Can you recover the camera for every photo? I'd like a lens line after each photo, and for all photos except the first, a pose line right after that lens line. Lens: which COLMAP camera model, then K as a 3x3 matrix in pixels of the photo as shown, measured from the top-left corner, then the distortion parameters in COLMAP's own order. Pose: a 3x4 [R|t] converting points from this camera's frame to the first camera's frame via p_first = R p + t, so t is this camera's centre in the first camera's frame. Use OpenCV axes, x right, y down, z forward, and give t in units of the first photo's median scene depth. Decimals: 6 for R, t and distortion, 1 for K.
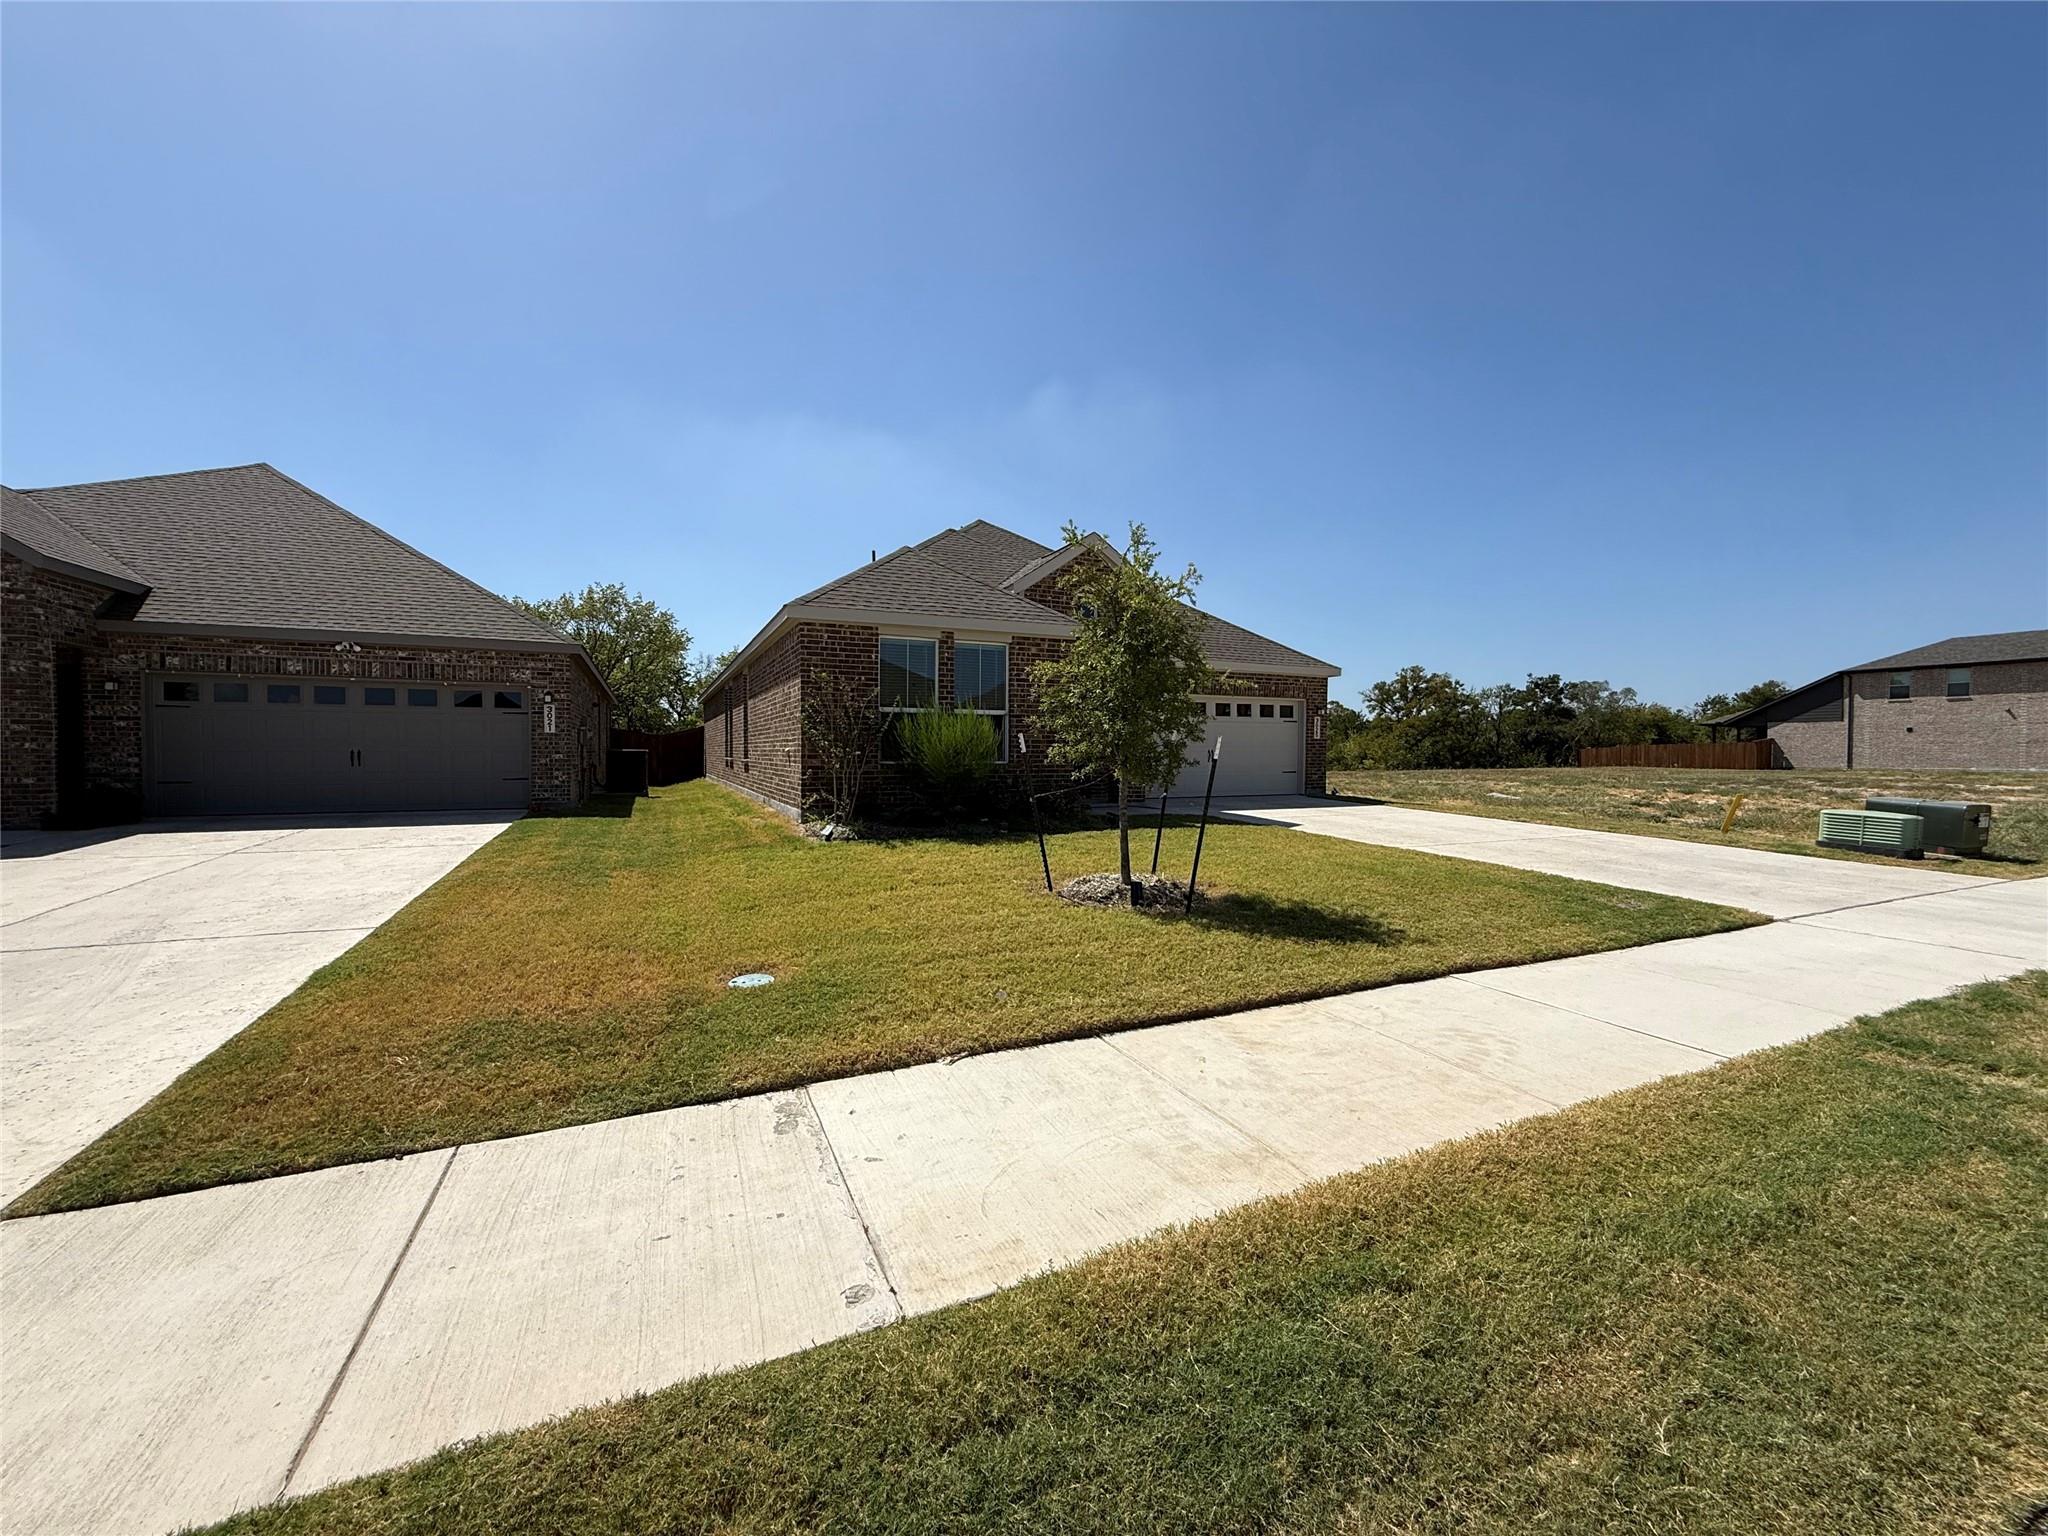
lens RADIAL K [[817.7, 0, 1024.0], [0, 817.7, 768.0], [0, 0, 1]] dist [-0.001410, -0.000047]
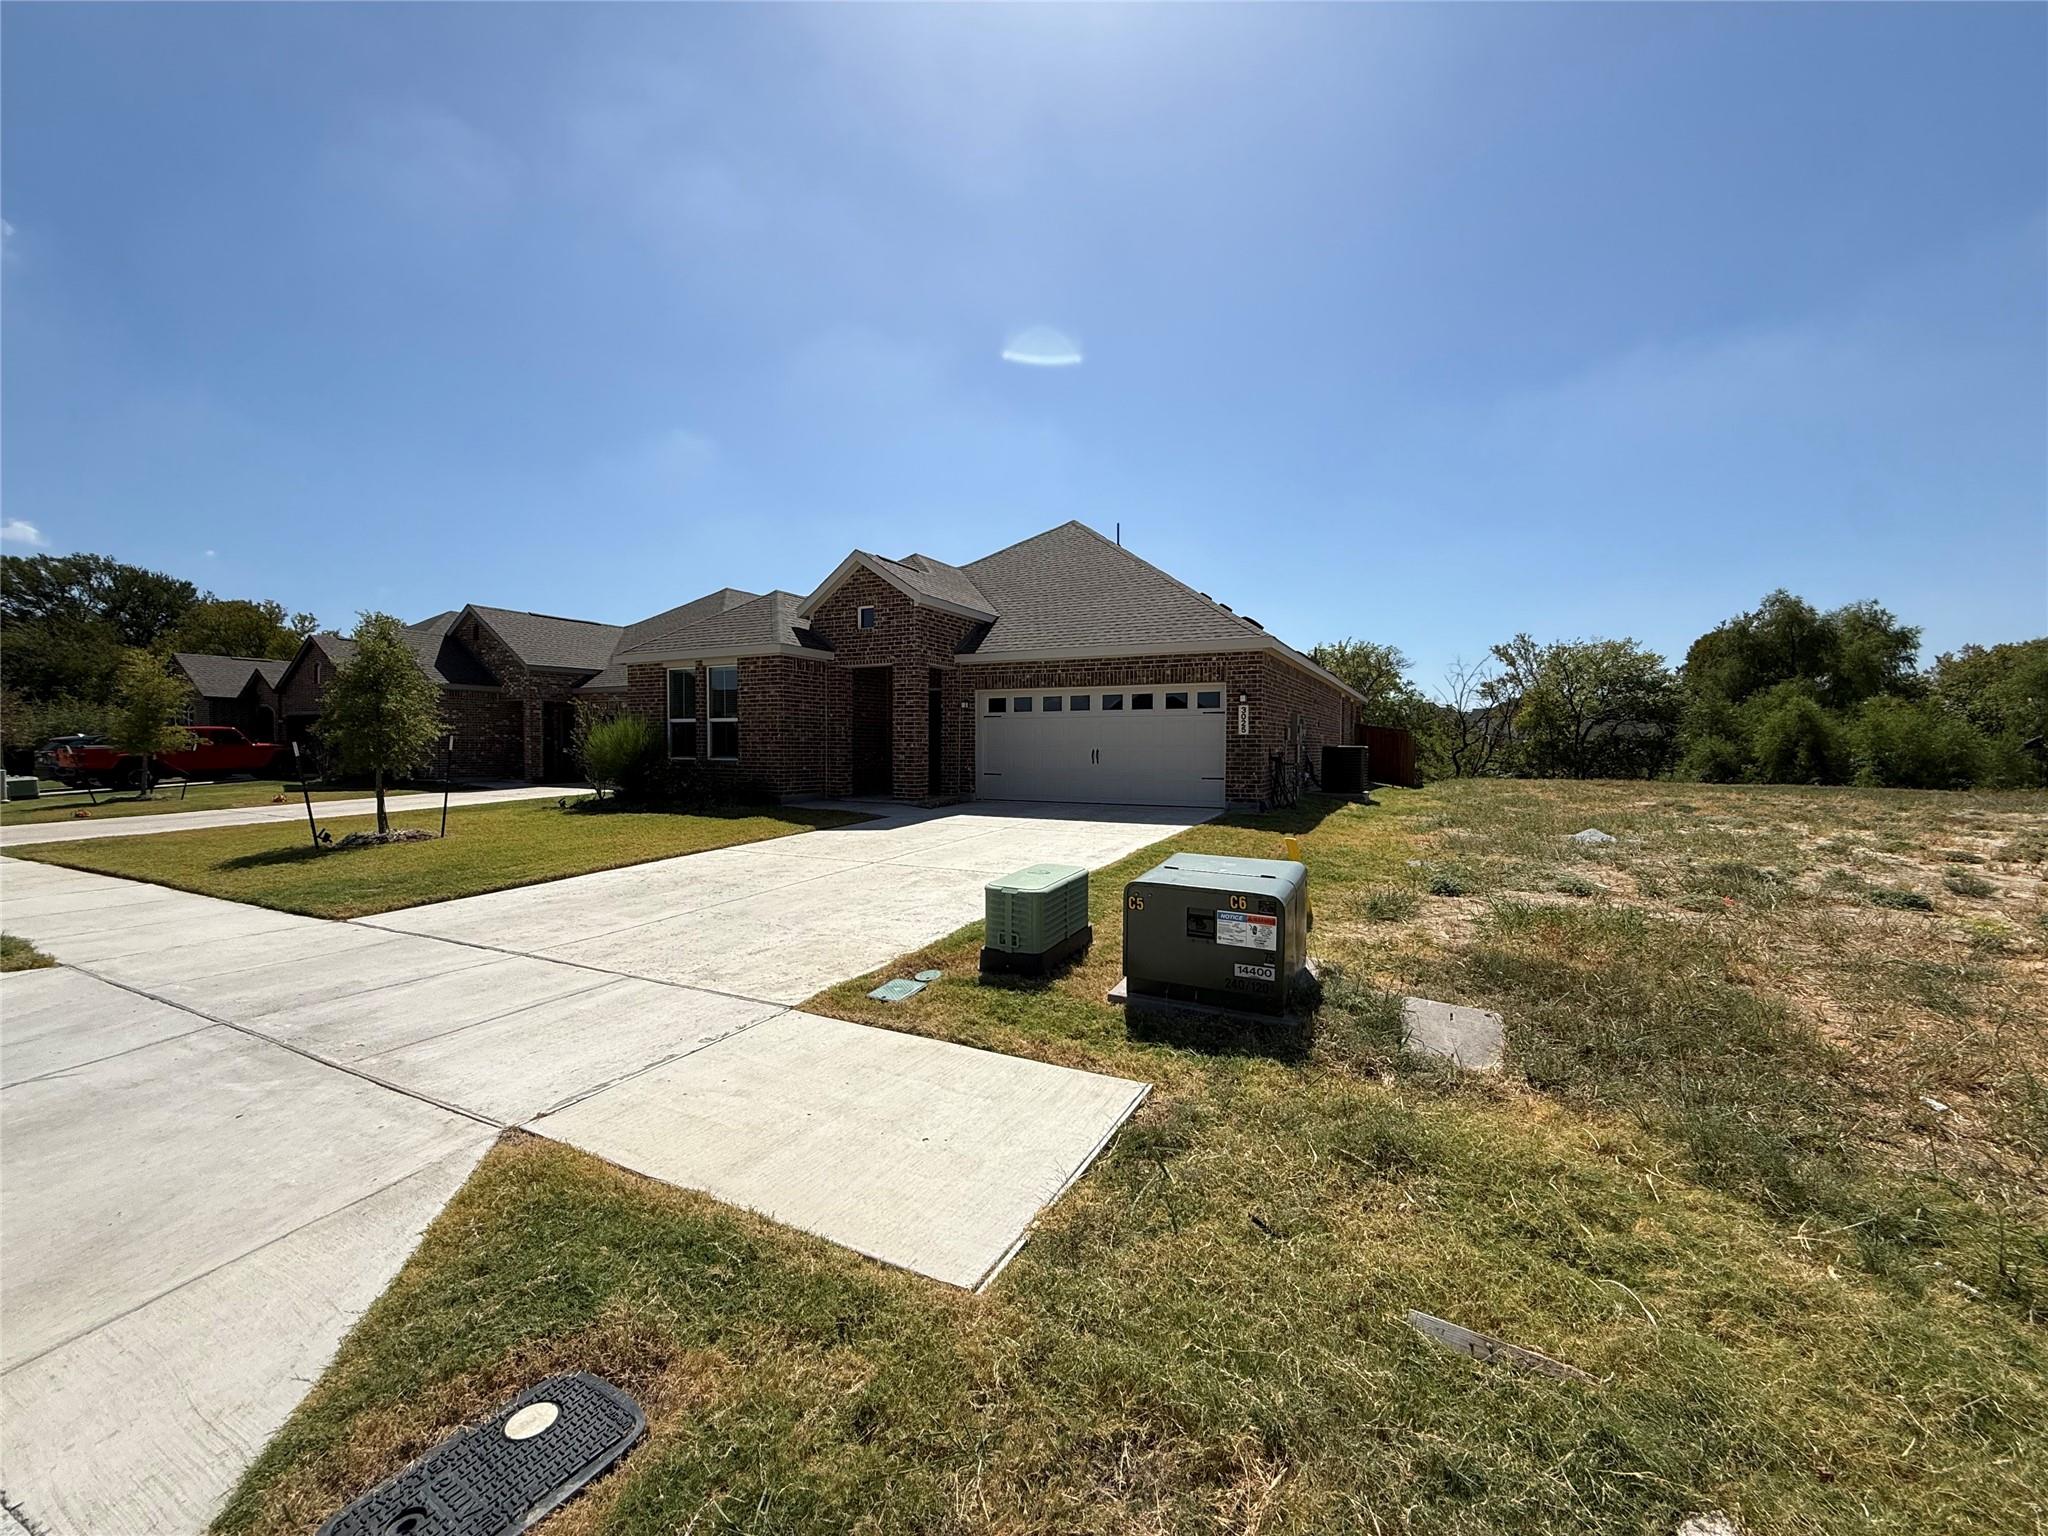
lens RADIAL K [[815.4, 0, 1019.1], [0, 815.4, 768.2], [0, 0, 1]] dist [-0.000119, 0.000318]
pose [[0.610771, 0.019343, -0.791571, 0.824424], [-0.018789, 0.999774, 0.009933, -0.008923], [0.791584, 0.008806, 0.610997, 0.386911]]
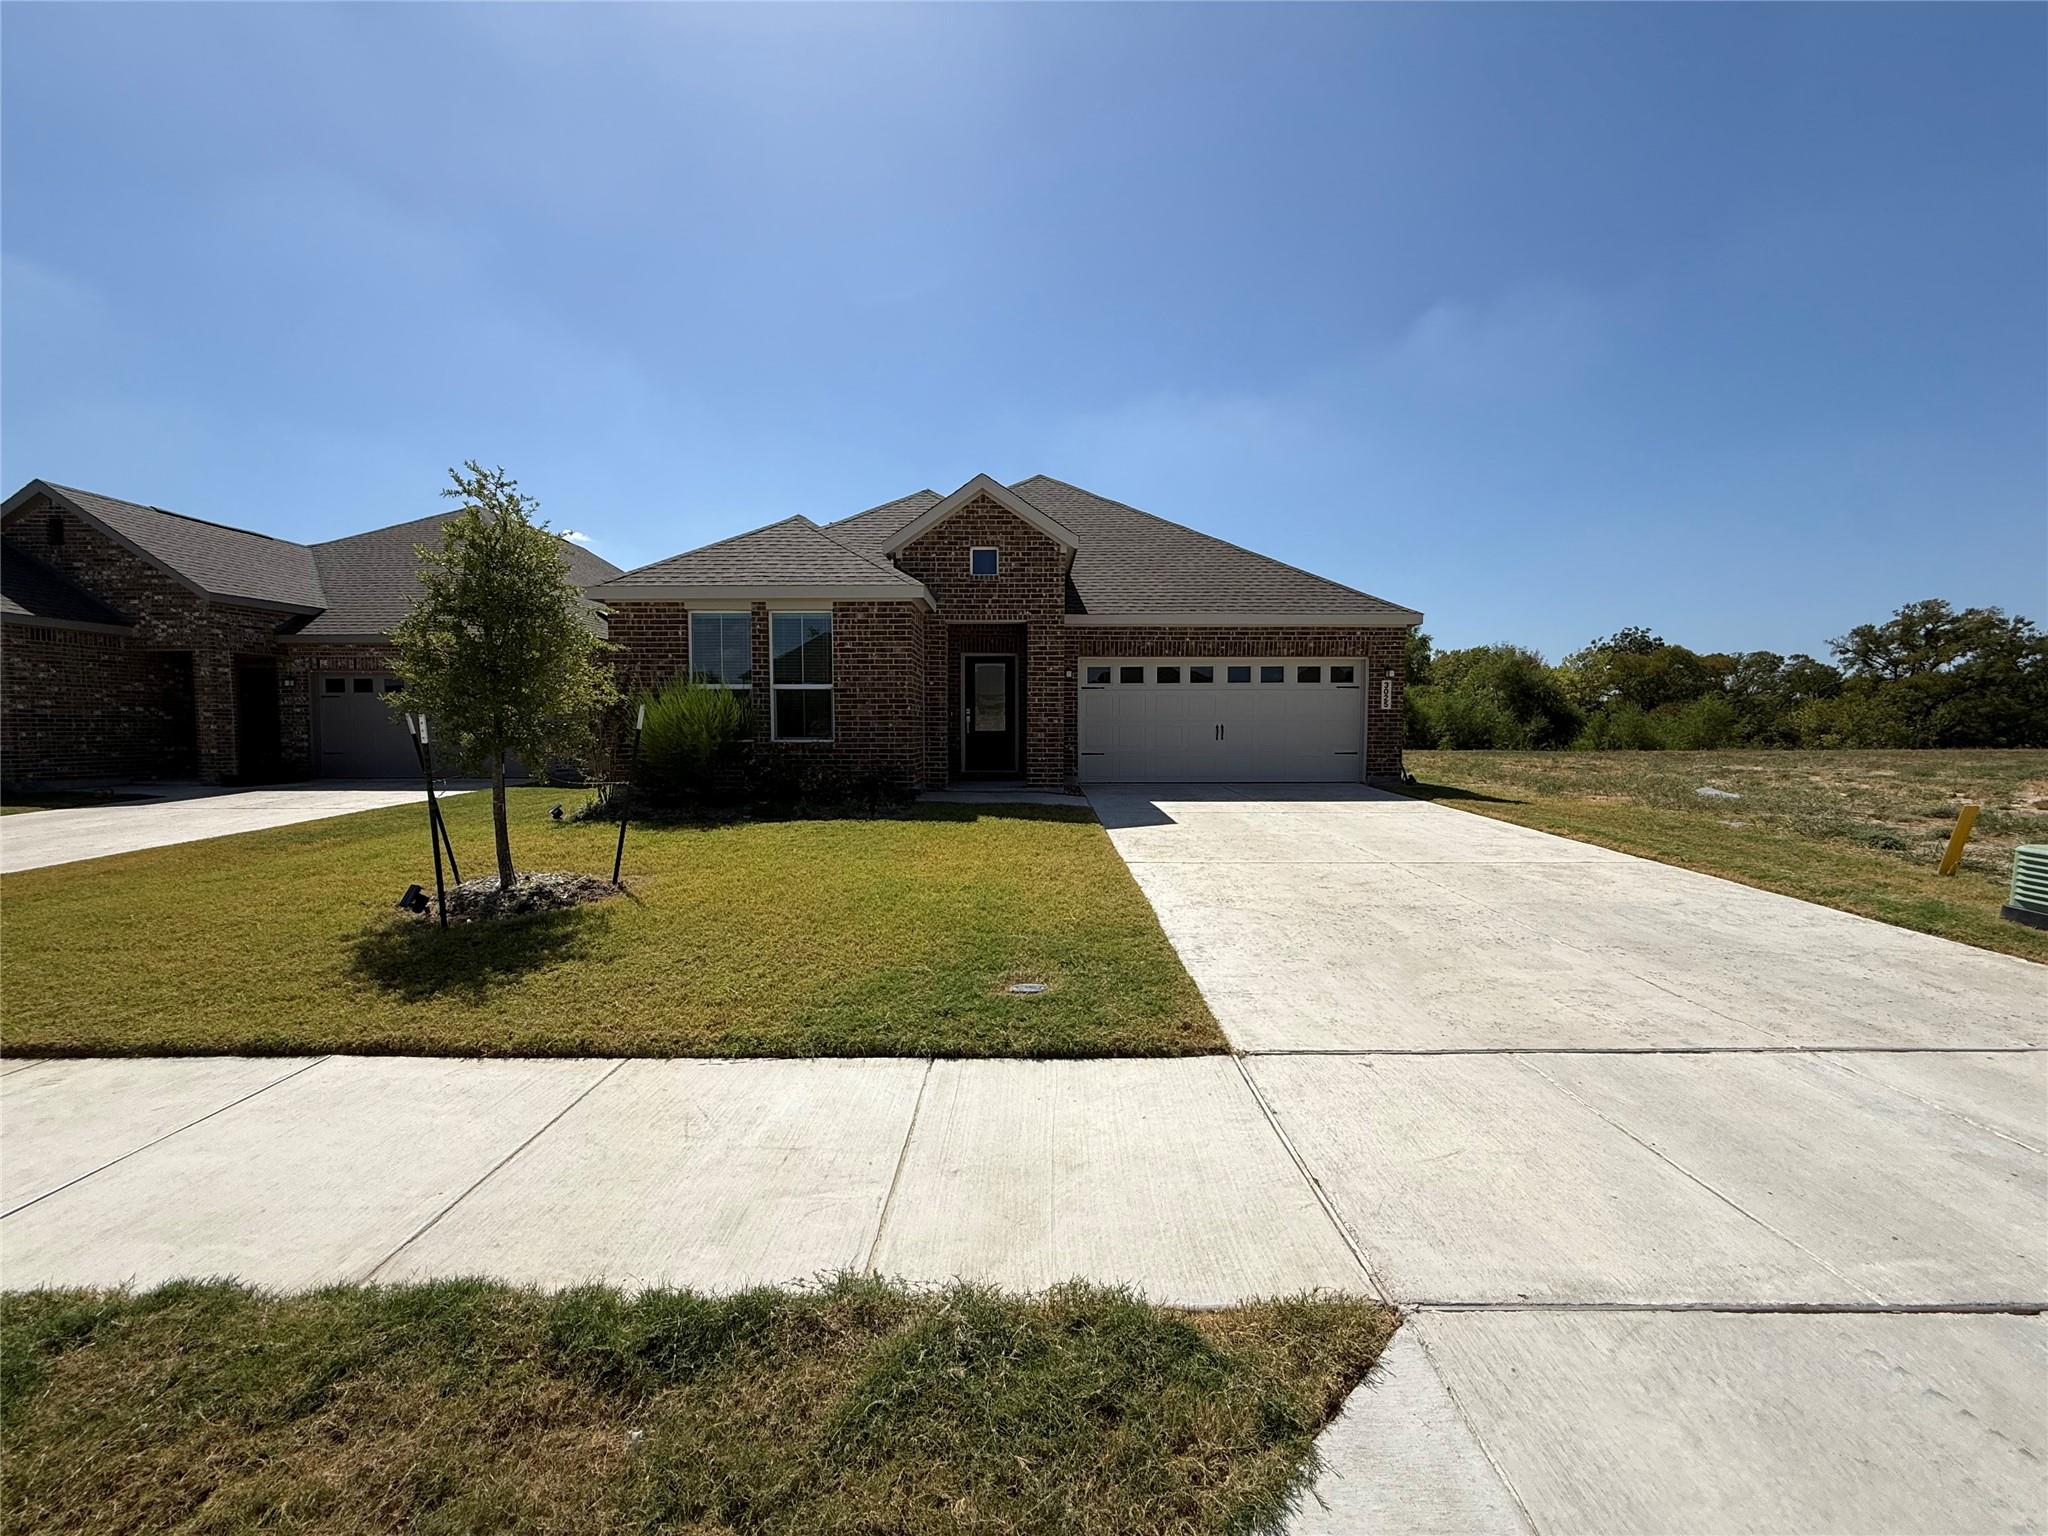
lens RADIAL K [[815.4, 0, 1019.1], [0, 815.4, 768.2], [0, 0, 1]] dist [-0.000119, 0.000318]
pose [[0.904904, 0.018313, -0.425223, 0.374255], [-0.004455, 0.999427, 0.033562, -0.005245], [0.425593, -0.028476, 0.904466, 0.174002]]
